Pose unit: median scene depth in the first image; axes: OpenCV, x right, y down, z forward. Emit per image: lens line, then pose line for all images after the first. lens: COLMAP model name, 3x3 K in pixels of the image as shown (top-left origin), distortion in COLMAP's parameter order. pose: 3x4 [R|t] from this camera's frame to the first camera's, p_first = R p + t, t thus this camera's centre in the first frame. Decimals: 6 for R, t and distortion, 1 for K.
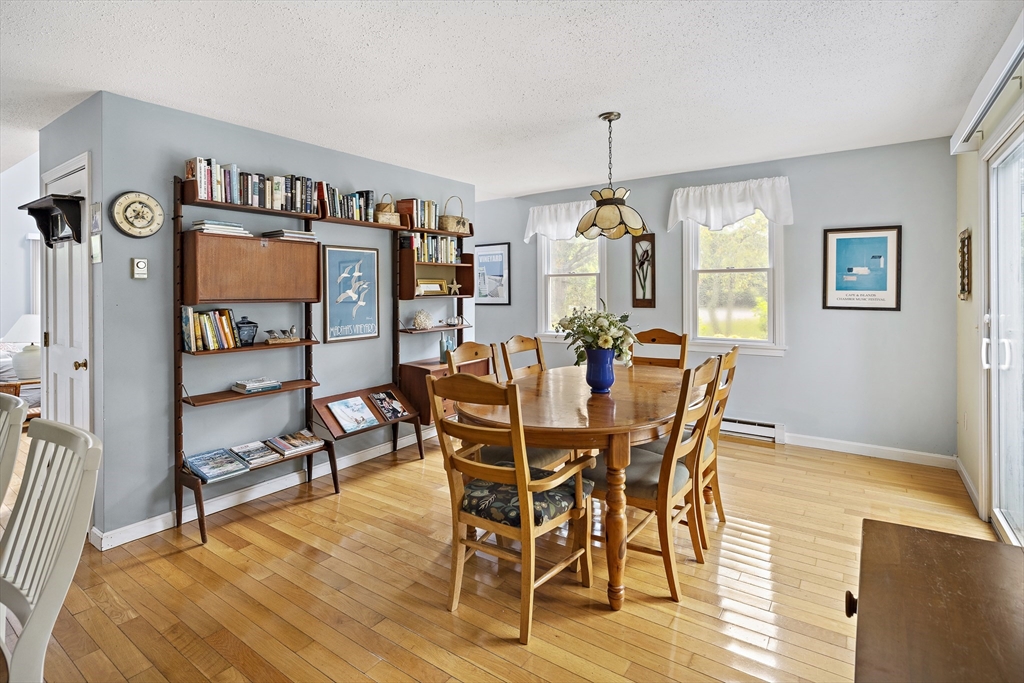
lens RADIAL K [[507.4, 0, 507.8], [0, 507.4, 295.6], [0, 0, 1]] dist [-0.014926, -0.000464]
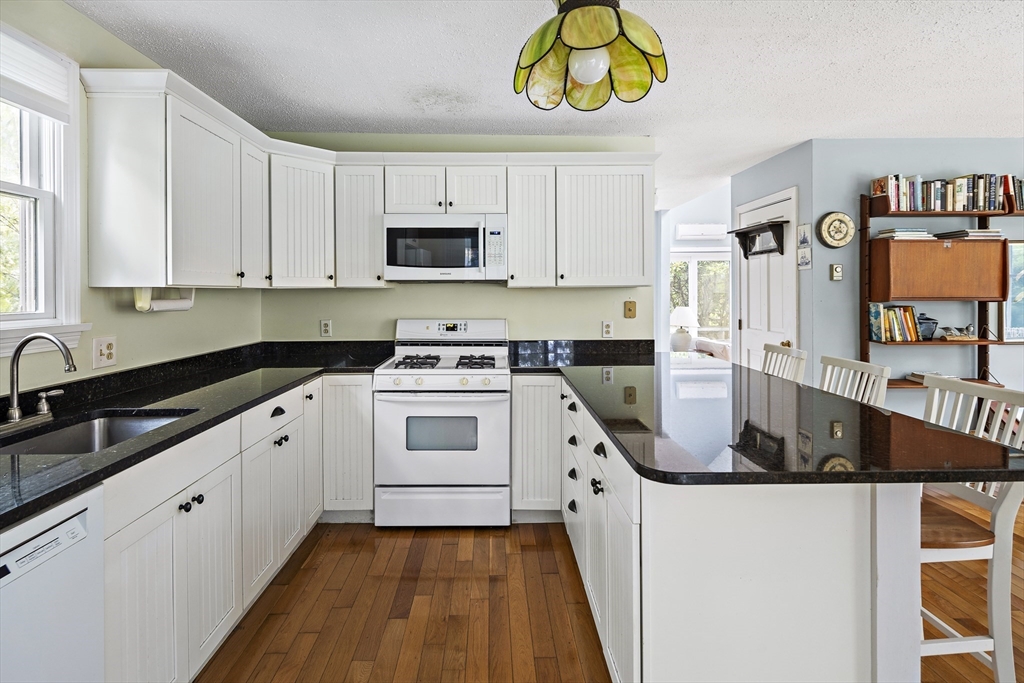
lens RADIAL K [[492.6, 0, 511.4], [0, 492.6, 294.2], [0, 0, 1]] dist [-0.001748, -0.000360]
pose [[0.589737, 0.004309, -0.807584, -0.194032], [-0.002336, 0.999991, 0.003630, -0.001447], [0.807592, -0.000255, 0.589742, -0.351559]]
